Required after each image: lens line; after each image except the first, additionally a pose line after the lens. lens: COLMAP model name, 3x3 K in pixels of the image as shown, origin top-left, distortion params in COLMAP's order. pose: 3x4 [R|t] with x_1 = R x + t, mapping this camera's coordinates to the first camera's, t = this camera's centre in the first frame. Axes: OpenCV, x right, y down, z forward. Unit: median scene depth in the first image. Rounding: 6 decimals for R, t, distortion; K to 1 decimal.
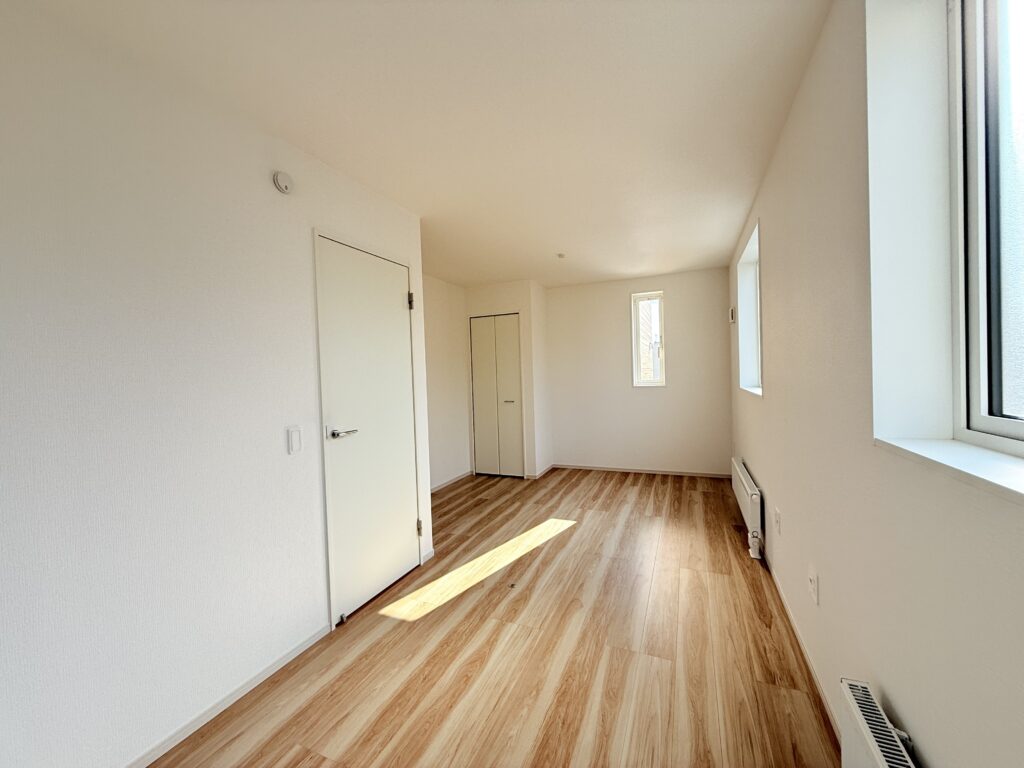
lens RADIAL K [[414.4, 0, 508.2], [0, 414.4, 383.5], [0, 0, 1]] dist [-0.003950, 0.000609]
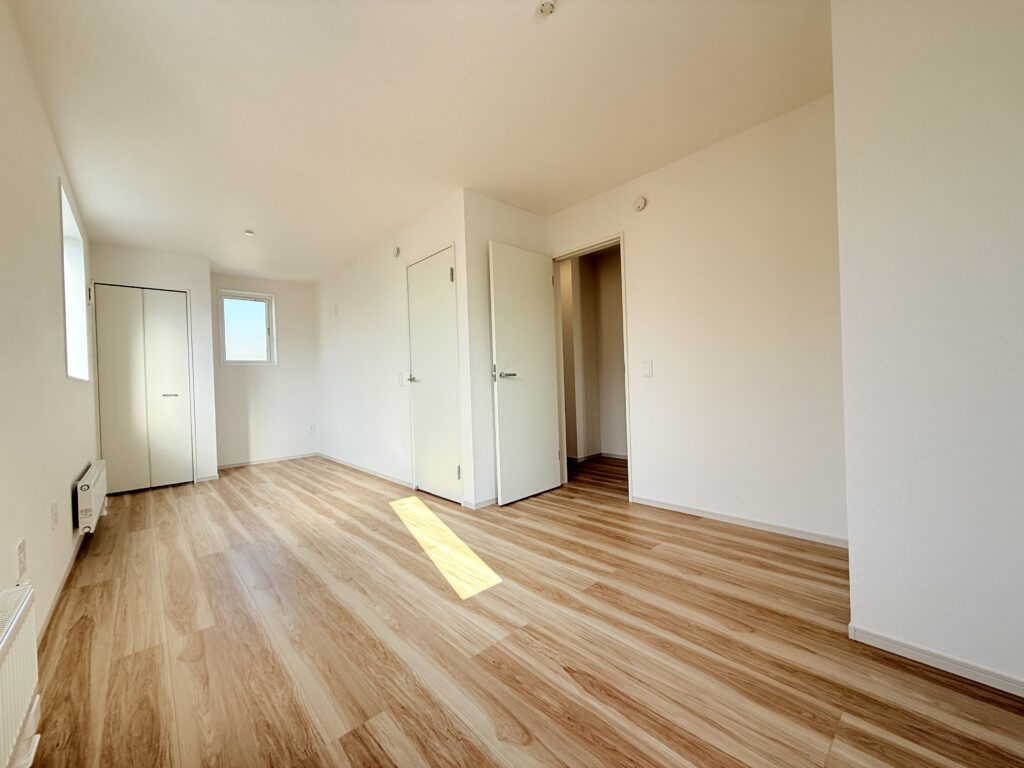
lens RADIAL K [[414.4, 0, 522.9], [0, 414.4, 393.9], [0, 0, 1]] dist [-0.003950, 0.000609]
pose [[-0.400750, 0.074000, -0.913194, 0.621418], [0.028303, 0.997257, 0.068391, 0.047053], [0.915750, 0.001562, -0.401745, 1.344143]]
